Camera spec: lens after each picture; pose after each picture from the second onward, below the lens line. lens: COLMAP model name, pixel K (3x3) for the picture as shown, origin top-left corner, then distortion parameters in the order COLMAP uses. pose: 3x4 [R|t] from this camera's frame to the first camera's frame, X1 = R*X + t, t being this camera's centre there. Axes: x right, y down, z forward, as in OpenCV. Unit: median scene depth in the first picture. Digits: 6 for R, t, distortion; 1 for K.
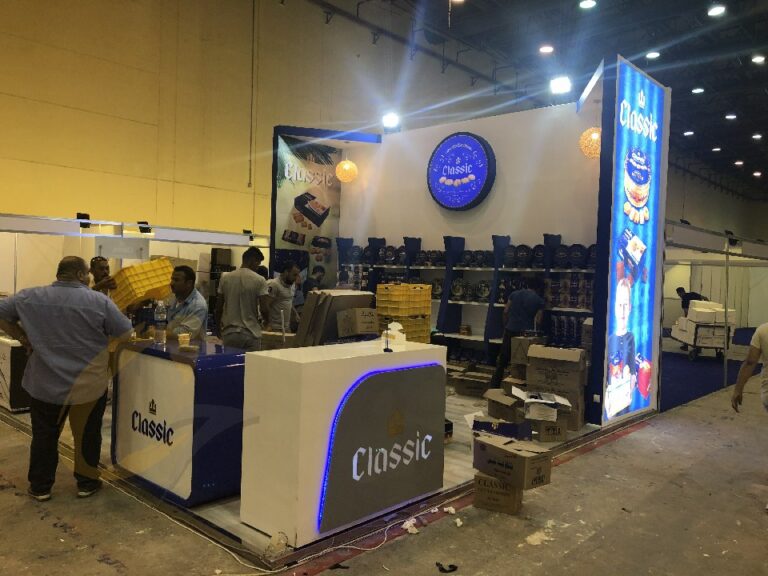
lens RADIAL K [[635.4, 0, 385.6], [0, 635.4, 287.3], [0, 0, 1]] dist [0.030737, -0.015161]
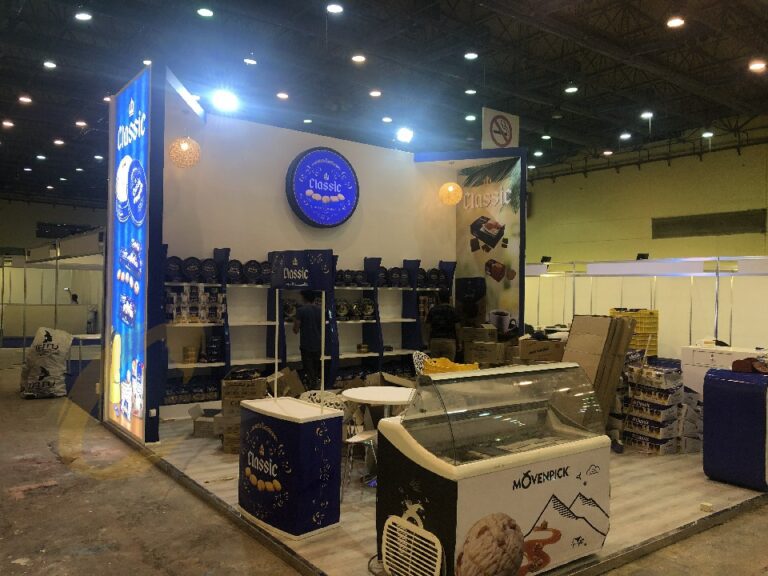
lens RADIAL K [[625.5, 0, 383.0], [0, 625.5, 284.1], [0, 0, 1]] dist [0.037725, -0.030041]
pose [[0.182077, -0.015209, 0.983167, -0.817875], [0.017339, 0.999775, 0.012255, -0.046165], [-0.983131, 0.014816, 0.182299, 0.750331]]
